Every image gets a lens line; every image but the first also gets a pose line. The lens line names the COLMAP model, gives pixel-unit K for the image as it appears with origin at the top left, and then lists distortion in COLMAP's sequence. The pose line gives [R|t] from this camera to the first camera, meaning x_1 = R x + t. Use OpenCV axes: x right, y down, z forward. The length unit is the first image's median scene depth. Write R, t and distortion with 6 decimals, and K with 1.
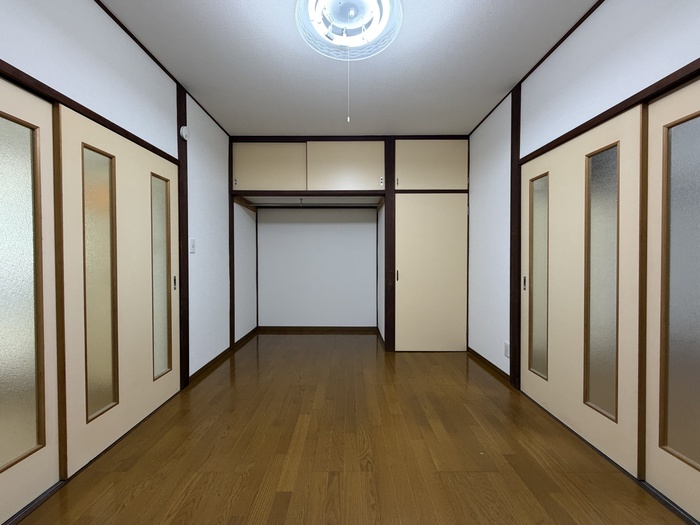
lens RADIAL K [[277.3, 0, 349.4], [0, 277.3, 261.5], [0, 0, 1]] dist [0.001471, -0.000545]
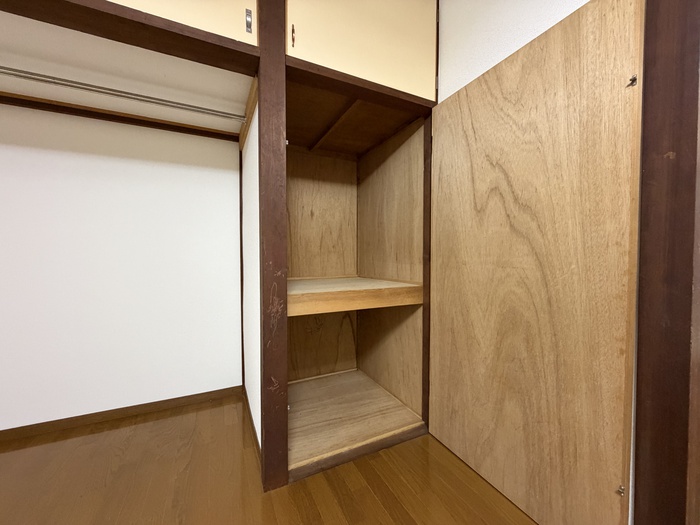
lens RADIAL K [[277.3, 0, 348.5], [0, 277.3, 263.2], [0, 0, 1]] dist [0.001471, -0.000545]
pose [[0.899801, -0.011156, 0.436159, 0.074086], [0.007201, 0.999917, 0.010721, 0.015319], [-0.436242, -0.006506, 0.899806, 0.631262]]
